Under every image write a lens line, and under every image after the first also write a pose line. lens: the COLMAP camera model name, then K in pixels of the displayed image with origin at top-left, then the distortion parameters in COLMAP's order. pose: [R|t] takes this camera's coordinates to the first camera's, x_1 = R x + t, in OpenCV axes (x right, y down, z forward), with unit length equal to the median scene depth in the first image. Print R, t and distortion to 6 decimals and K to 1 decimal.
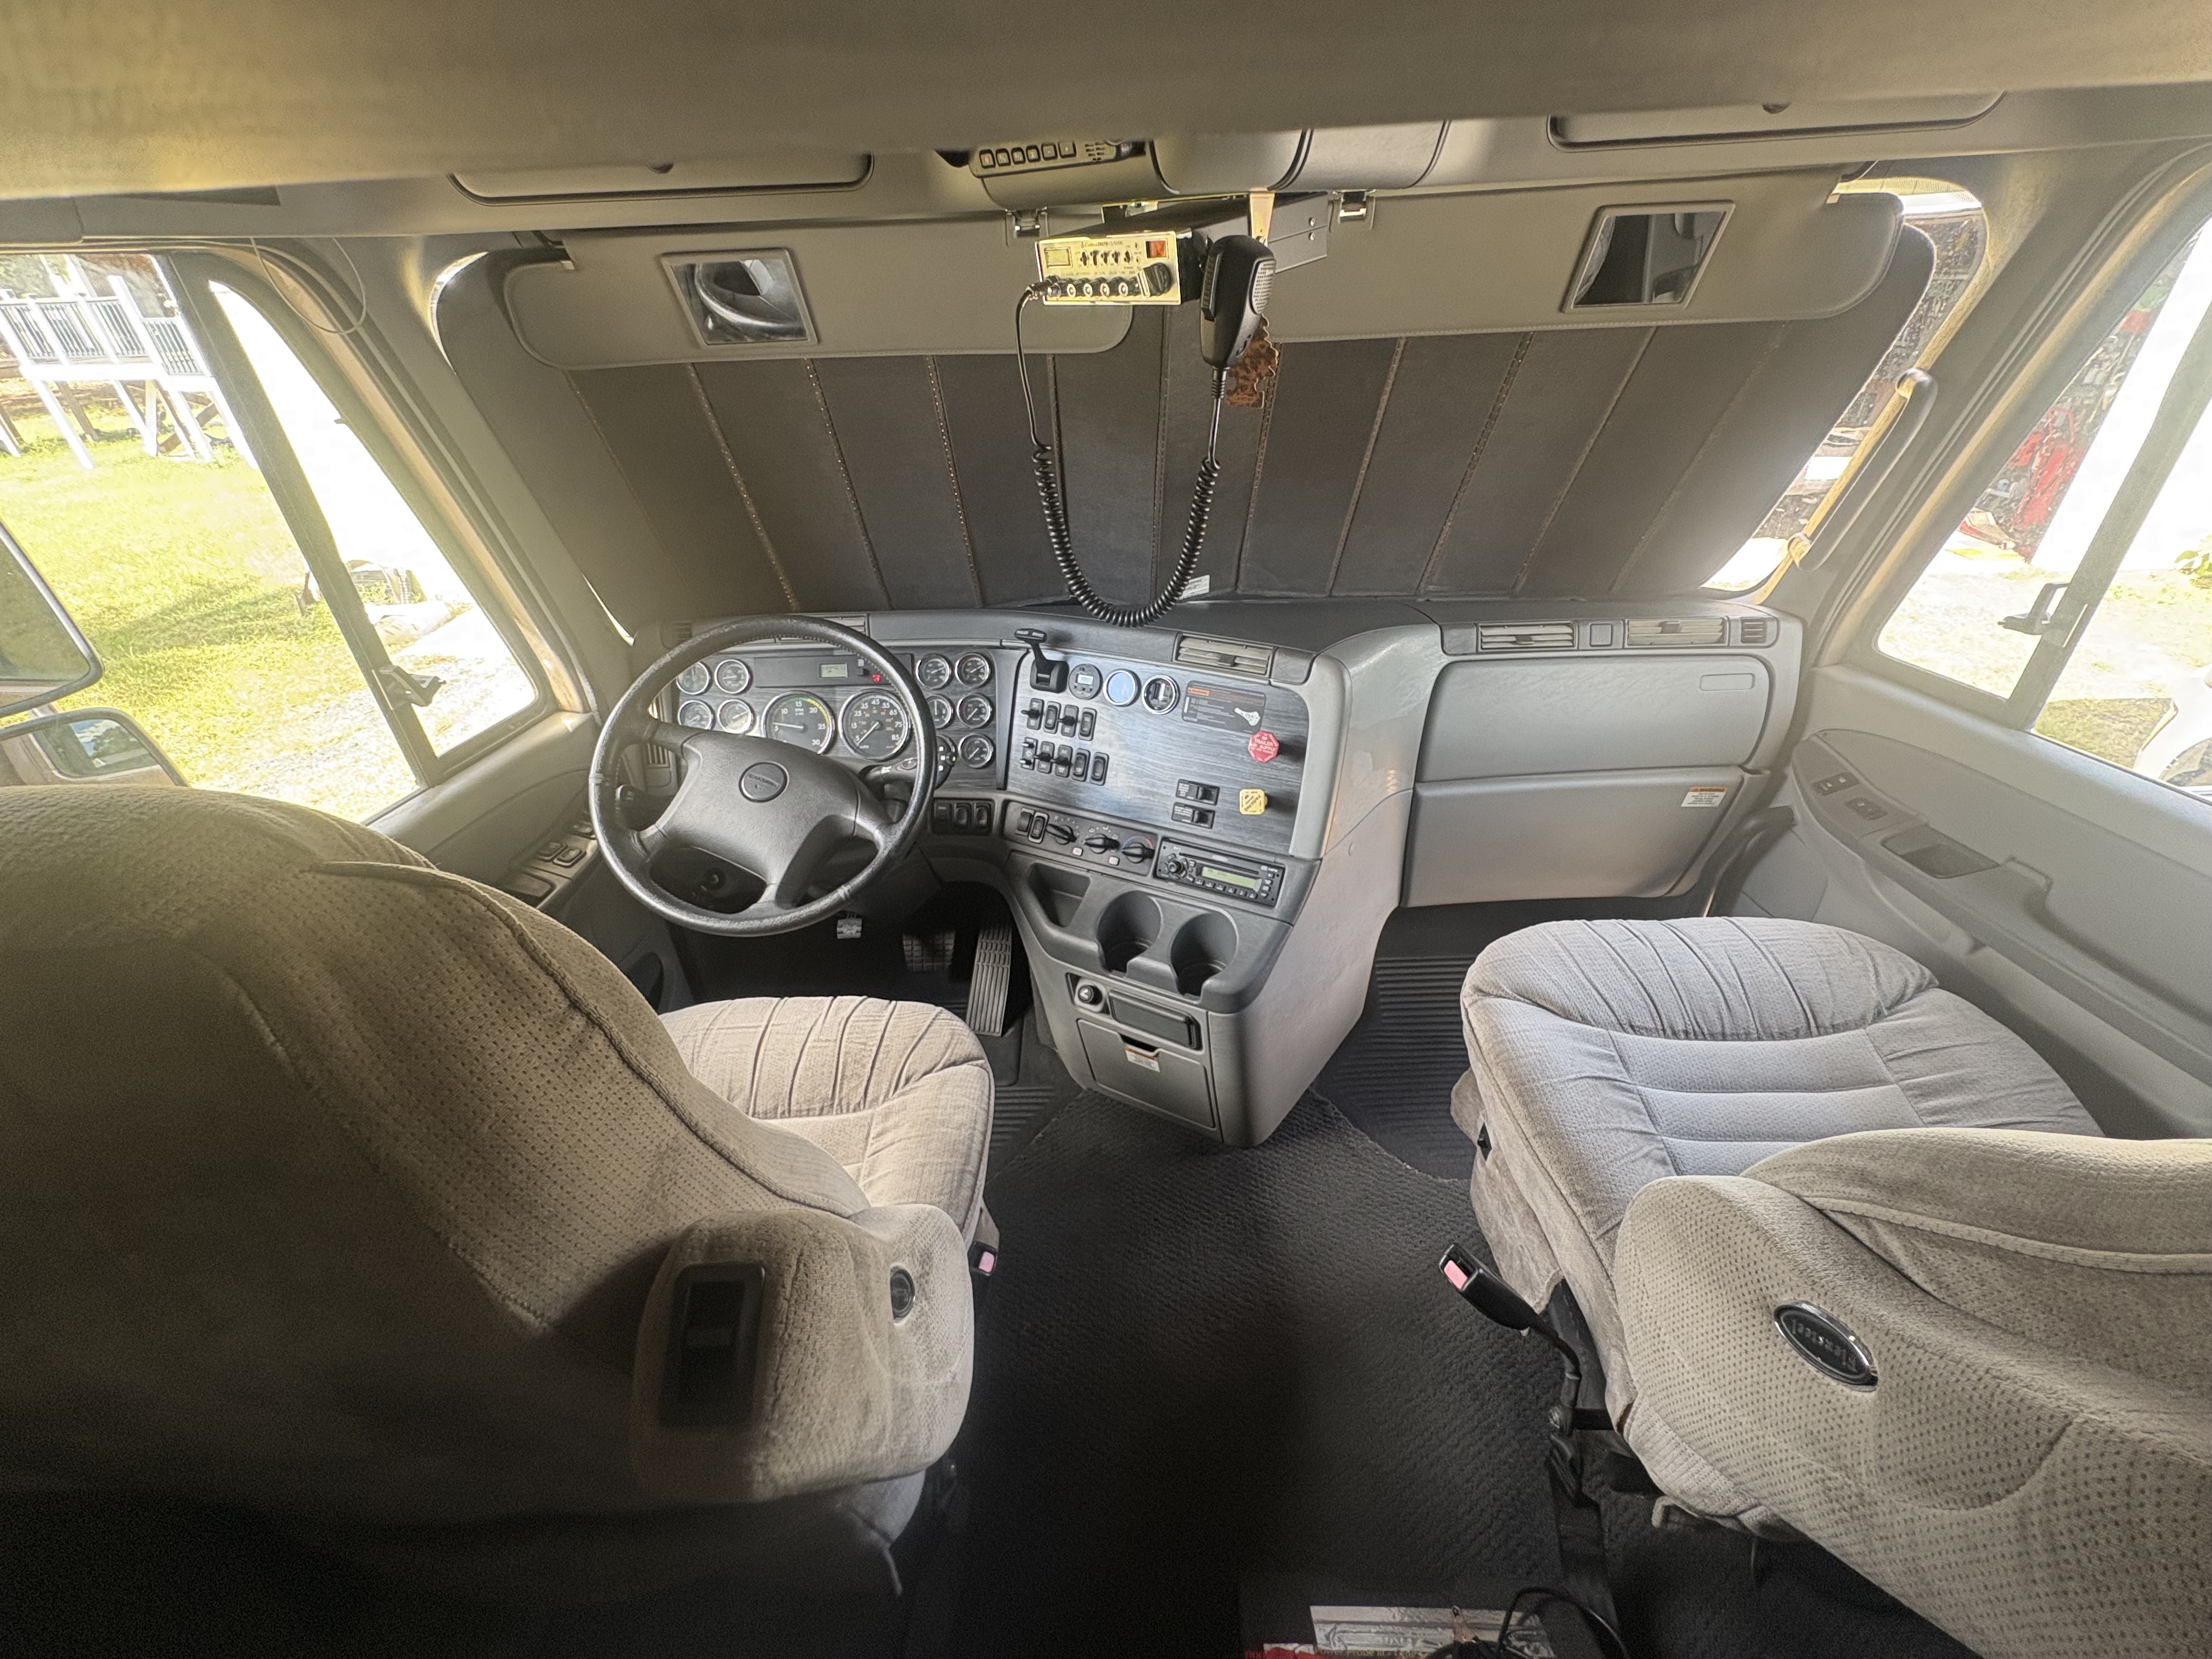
lens RADIAL K [[893.4, 0, 1103.0], [0, 893.4, 822.4], [0, 0, 1]] dist [0.001022, 0.000468]
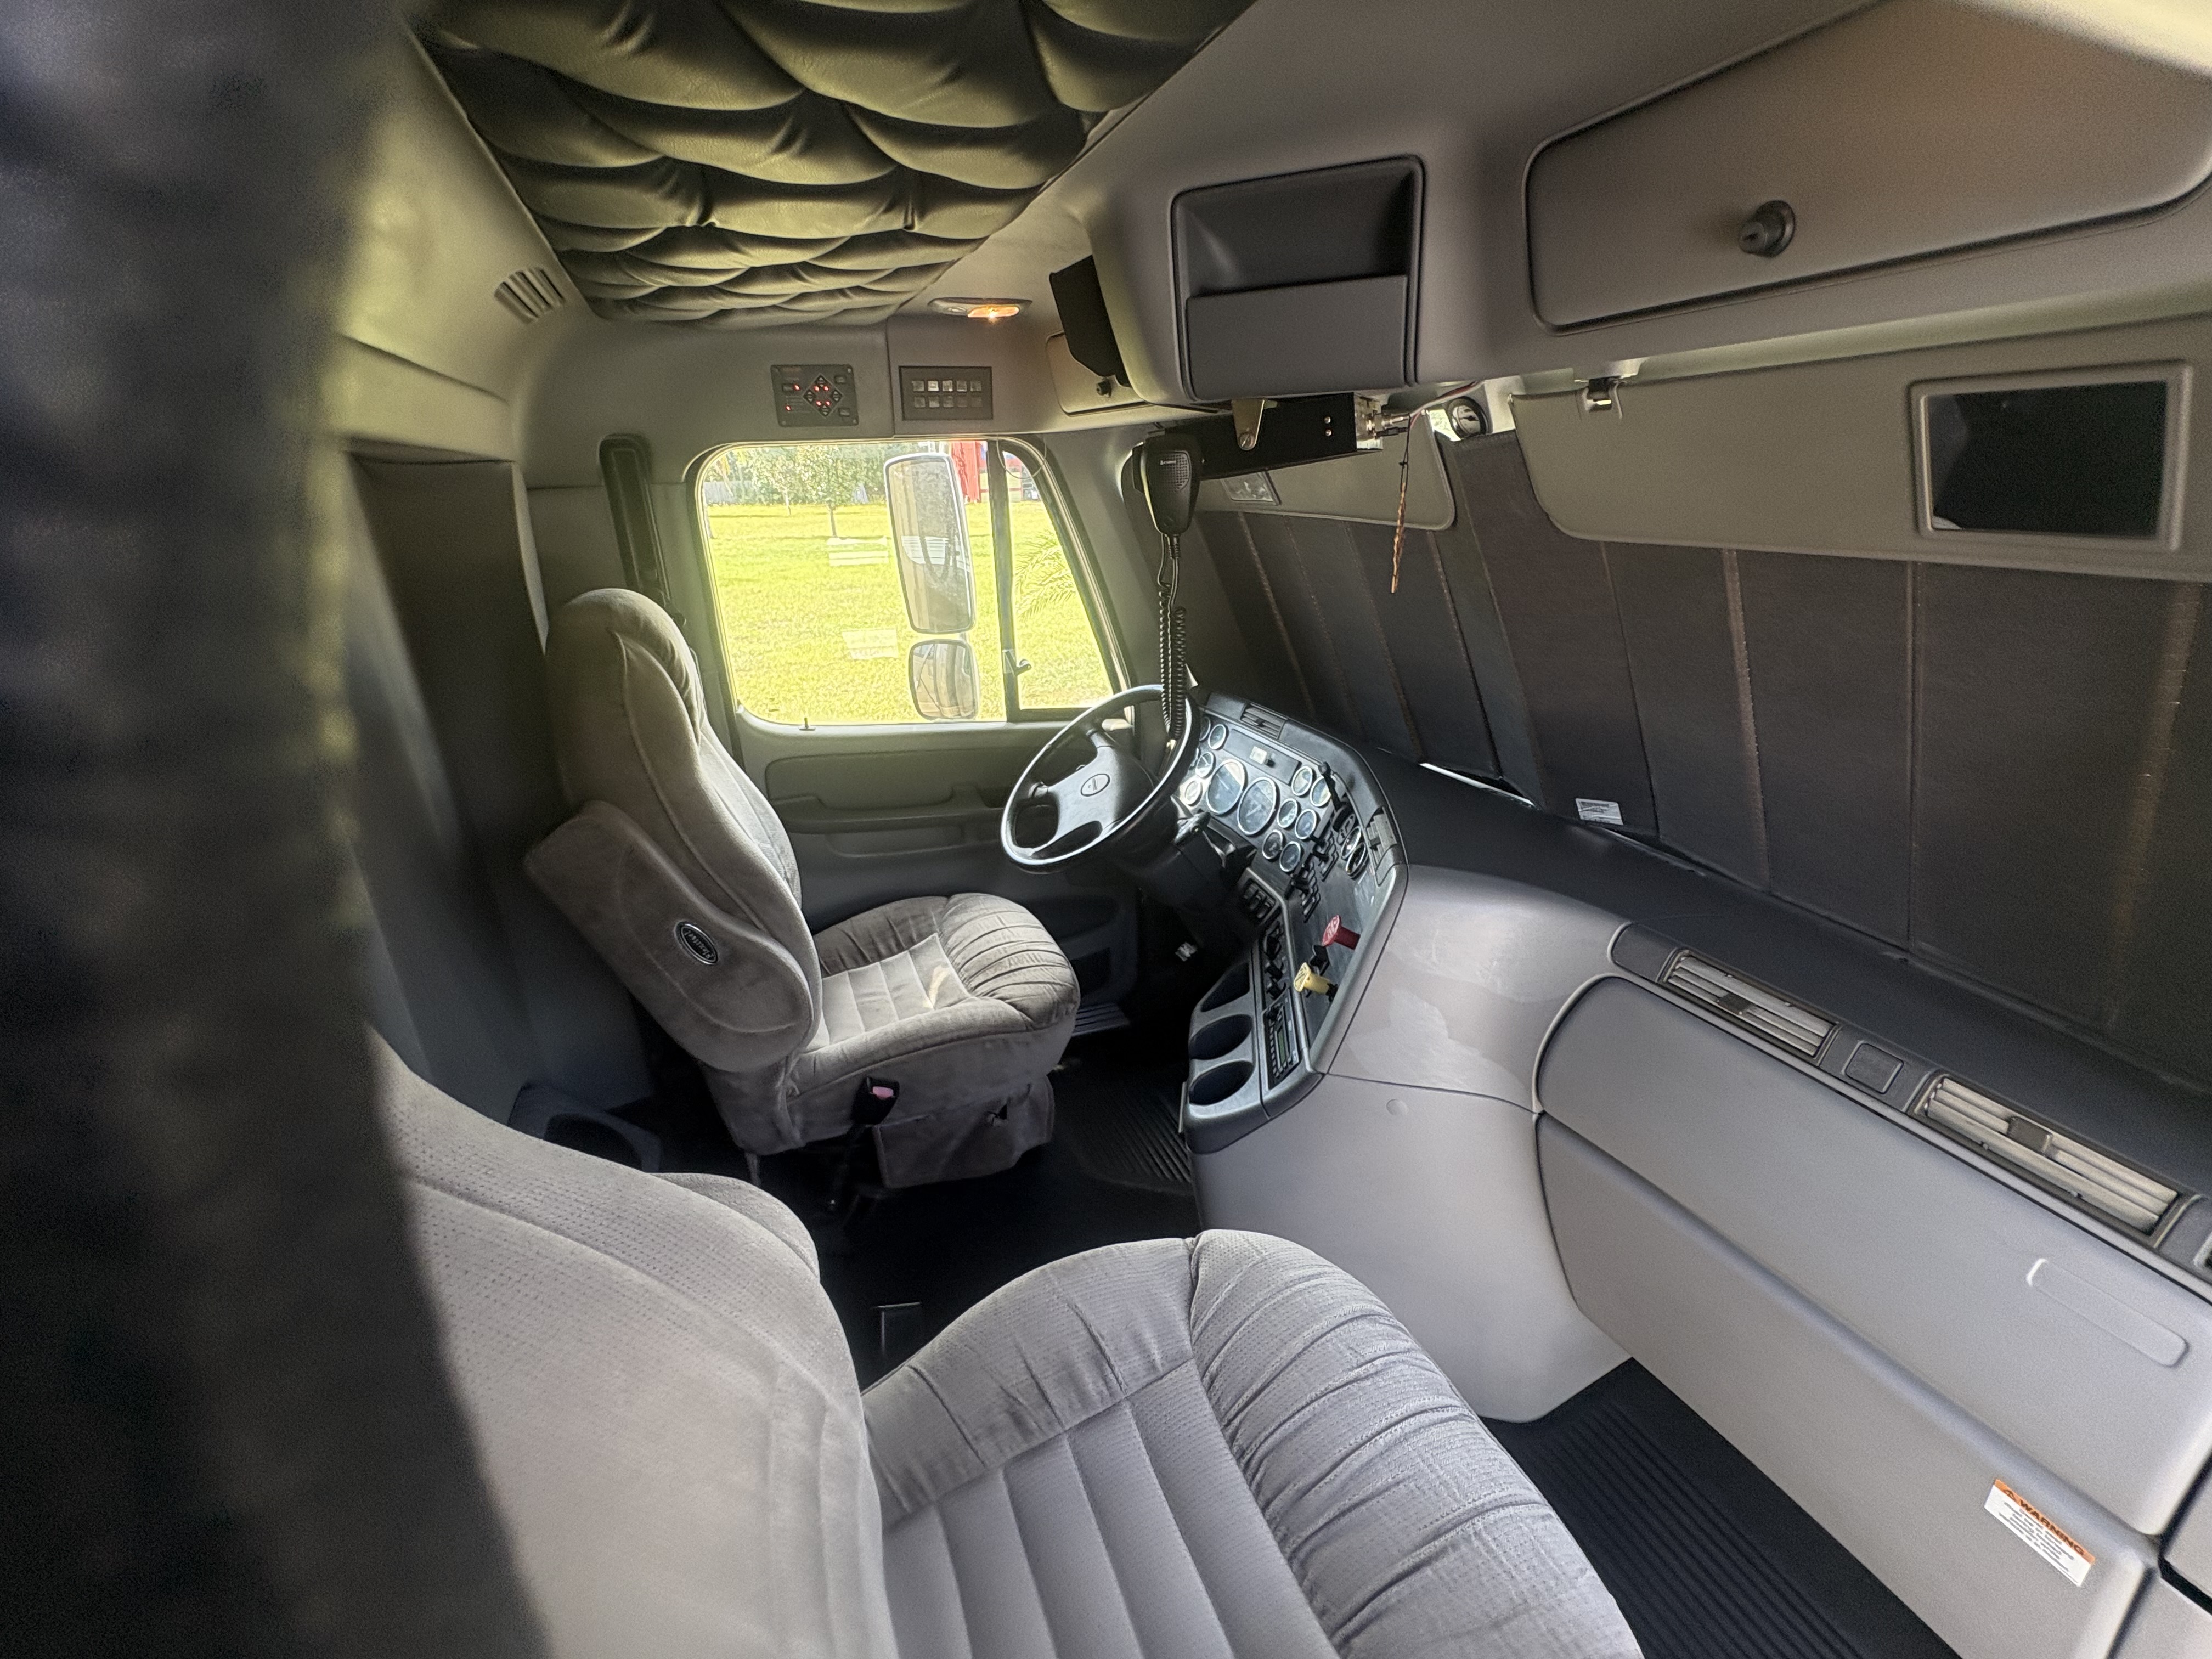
lens RADIAL K [[893.4, 0, 1103.0], [0, 893.4, 822.4], [0, 0, 1]] dist [0.001022, 0.000468]
pose [[0.395067, 0.359539, -0.845372, 0.955666], [-0.492461, 0.859722, 0.135502, -0.219699], [0.775503, 0.362780, 0.516707, 0.336385]]
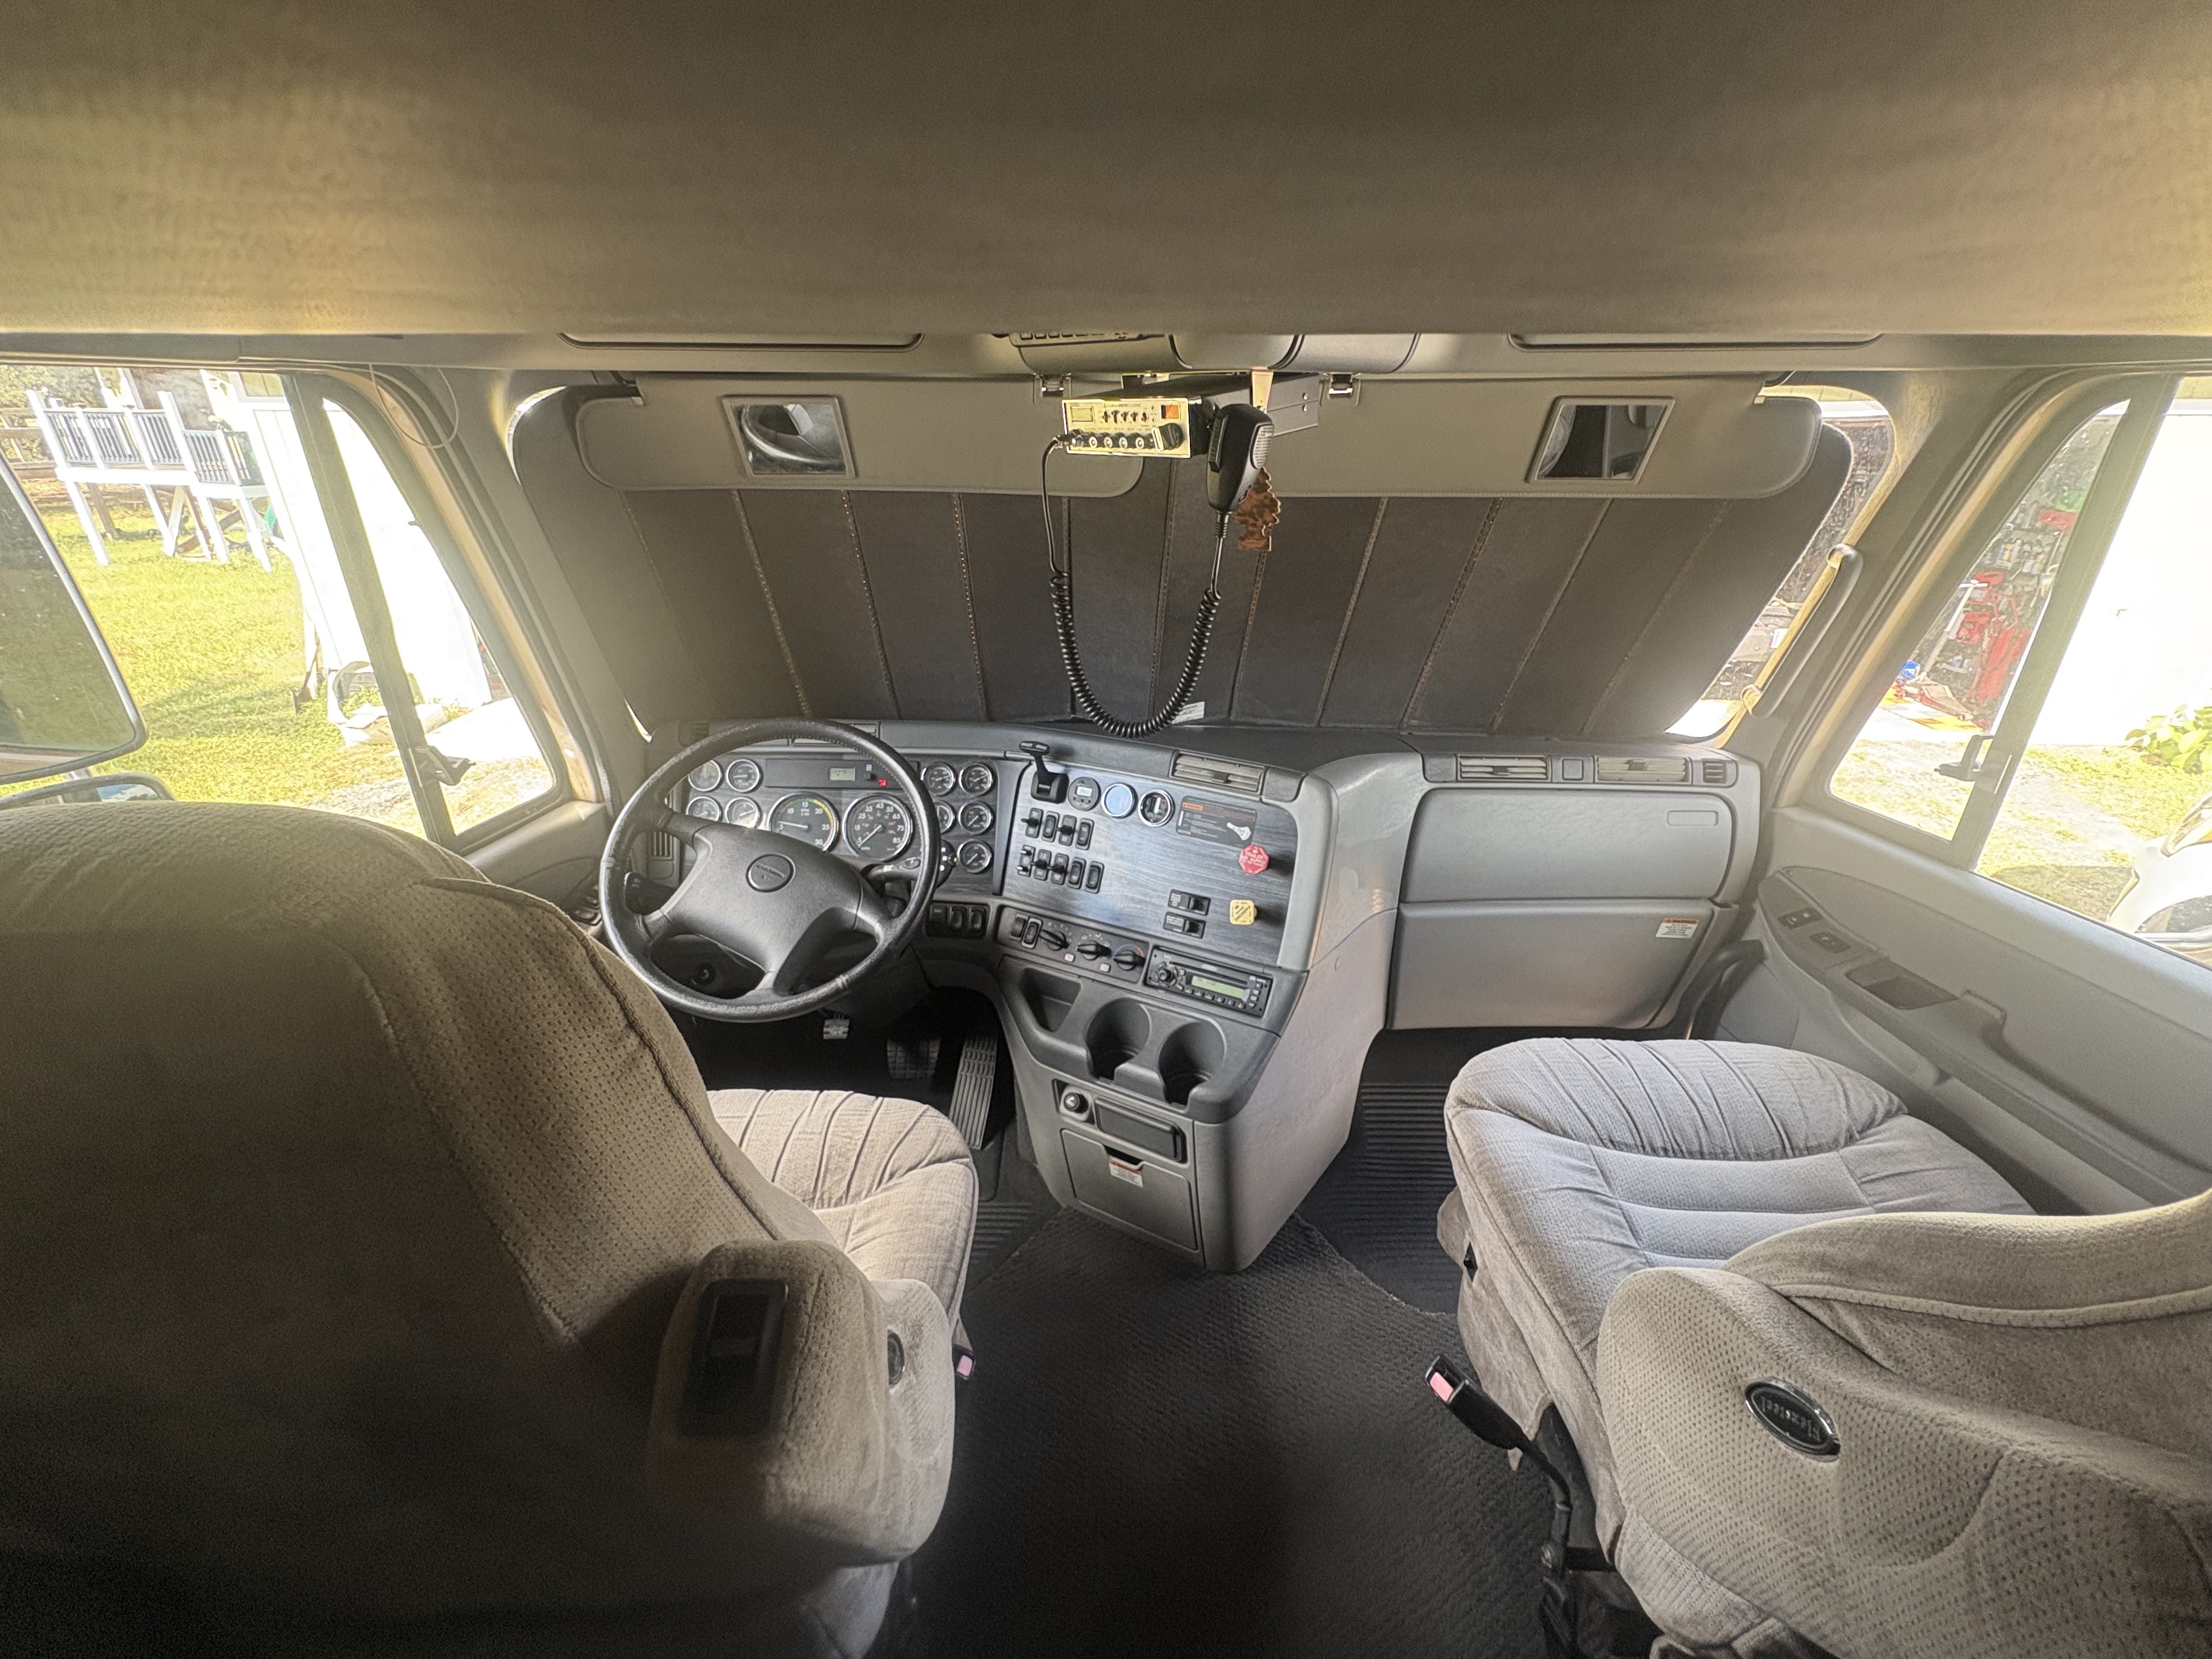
lens RADIAL K [[906.4, 0, 1099.3], [0, 906.4, 830.9], [0, 0, 1]] dist [0.001385, 0.000098]
pose [[0.999058, 0.041676, 0.012055, -0.017119], [-0.039632, 0.989749, -0.137211, 0.039659], [-0.017650, 0.136604, 0.990468, -0.056334]]
